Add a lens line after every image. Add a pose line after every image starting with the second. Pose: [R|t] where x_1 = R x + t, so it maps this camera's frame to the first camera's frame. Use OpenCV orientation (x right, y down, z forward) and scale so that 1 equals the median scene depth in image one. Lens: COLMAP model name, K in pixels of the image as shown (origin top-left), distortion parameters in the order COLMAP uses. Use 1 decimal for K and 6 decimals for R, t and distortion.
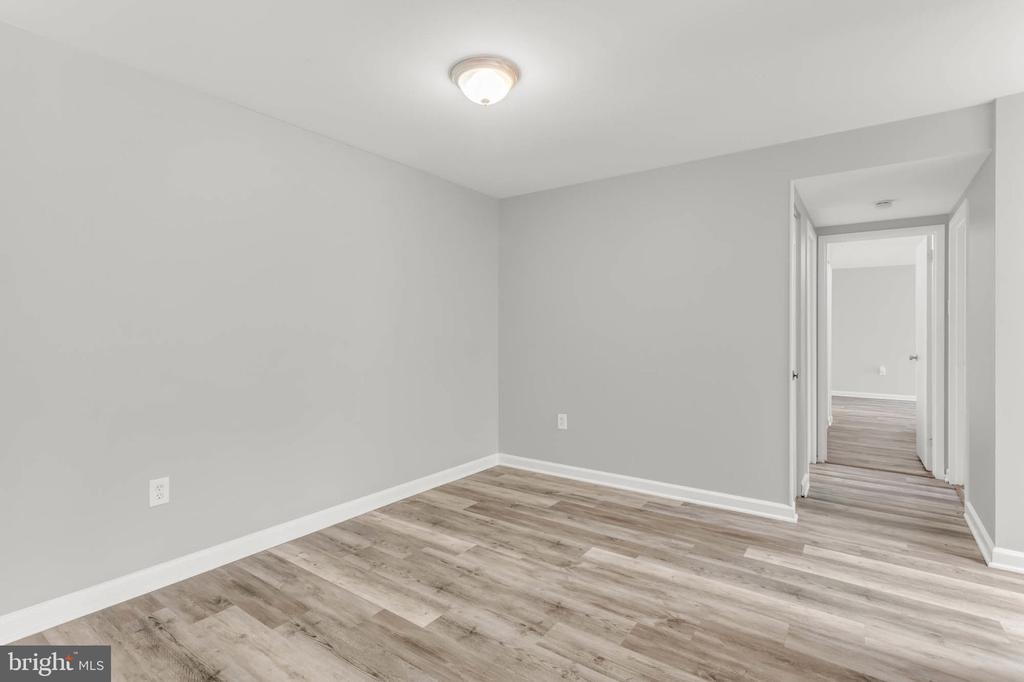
lens RADIAL K [[494.8, 0, 510.2], [0, 494.8, 326.3], [0, 0, 1]] dist [0.000308, 0.000969]
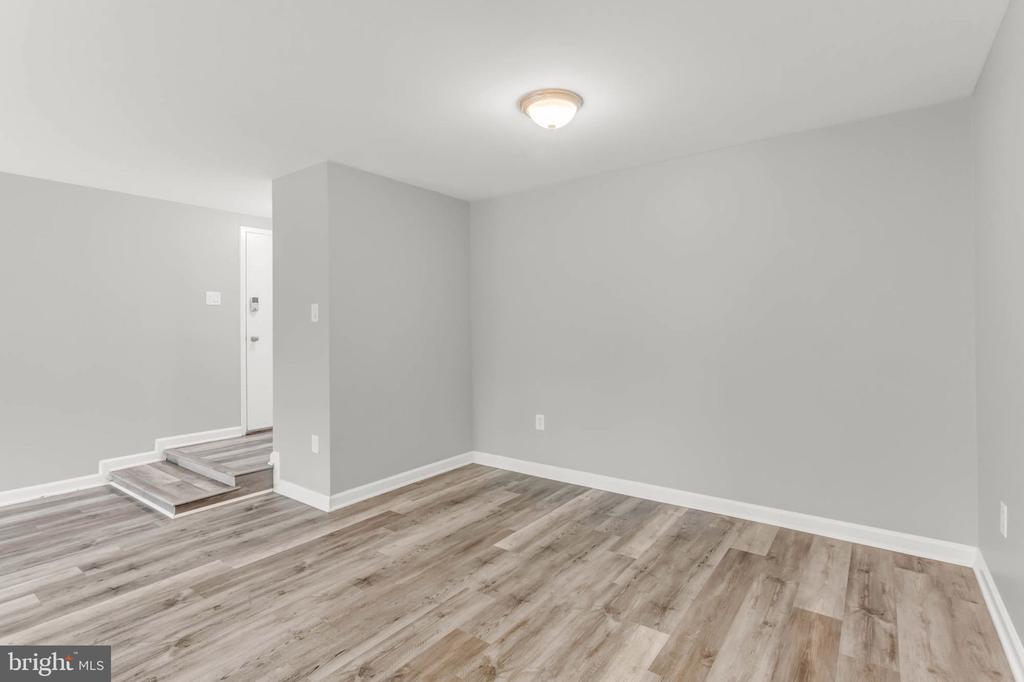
lens RADIAL K [[494.8, 0, 510.2], [0, 494.8, 326.3], [0, 0, 1]] dist [0.000308, 0.000969]
pose [[-0.011014, 0.003356, -0.999934, 0.932317], [0.016884, 0.999852, 0.003169, -0.014337], [0.999797, -0.016848, -0.011069, 0.814149]]
